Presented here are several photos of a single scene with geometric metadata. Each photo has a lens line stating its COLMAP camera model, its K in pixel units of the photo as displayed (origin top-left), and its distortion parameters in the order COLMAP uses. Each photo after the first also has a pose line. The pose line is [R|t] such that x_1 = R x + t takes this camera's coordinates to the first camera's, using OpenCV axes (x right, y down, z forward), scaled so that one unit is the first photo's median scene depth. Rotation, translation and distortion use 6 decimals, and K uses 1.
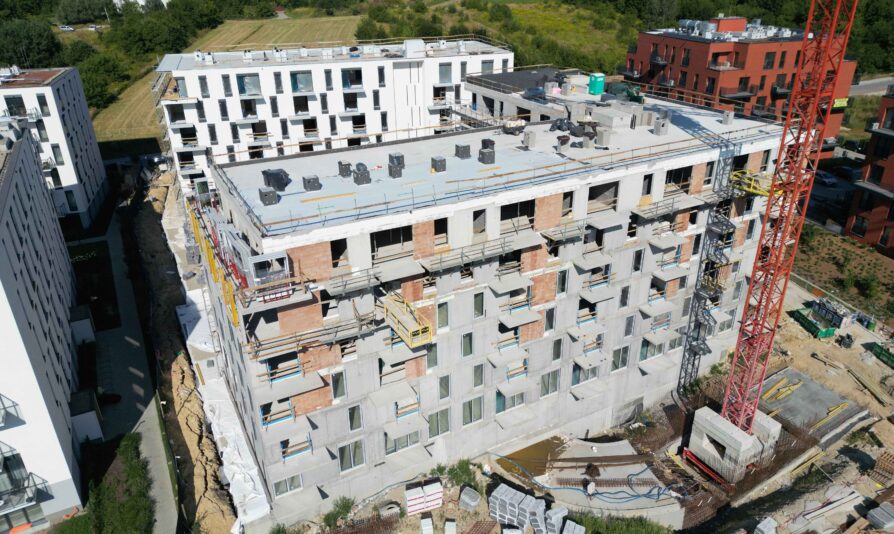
lens RADIAL K [[618.9, 0, 446.9], [0, 618.9, 282.1], [0, 0, 1]] dist [0.076743, -0.075221]
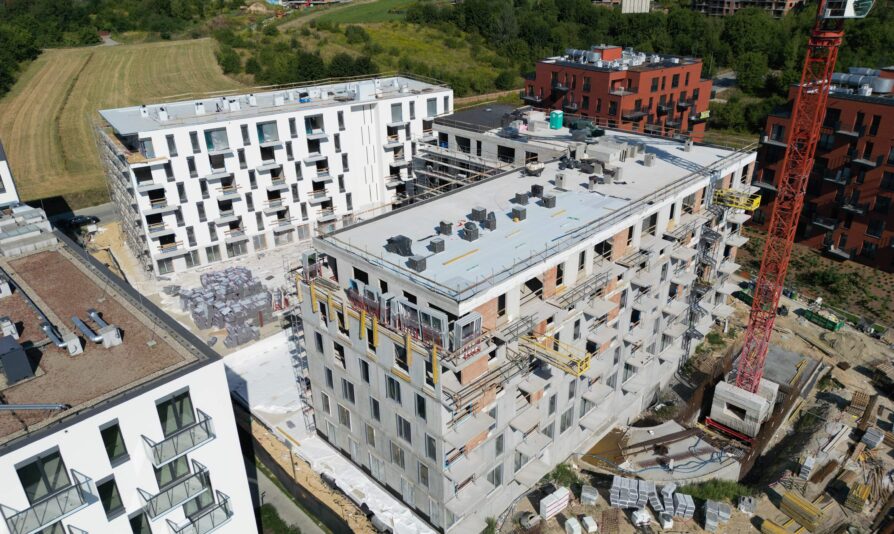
lens RADIAL K [[618.9, 0, 446.9], [0, 618.9, 282.1], [0, 0, 1]] dist [0.076743, -0.075221]
pose [[0.955813, -0.134959, 0.261164, -0.342196], [0.136993, 0.990516, 0.010487, -0.070554], [-0.260103, 0.025754, 0.965237, -0.054969]]
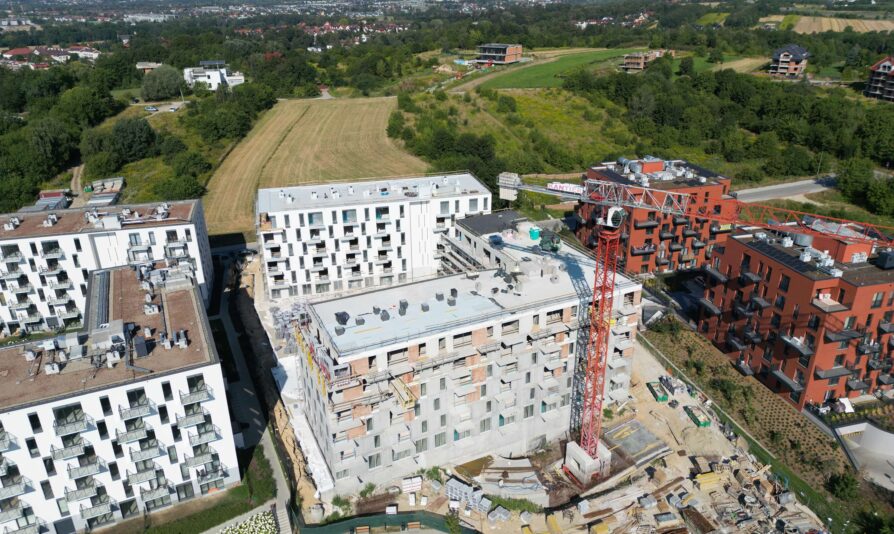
lens RADIAL K [[618.9, 0, 446.9], [0, 618.9, 282.1], [0, 0, 1]] dist [0.076743, -0.075221]
pose [[0.998879, 0.024637, -0.040424, 0.096373], [-0.026076, 0.999031, -0.035468, -0.152495], [0.039511, 0.036483, 0.998553, -0.674810]]
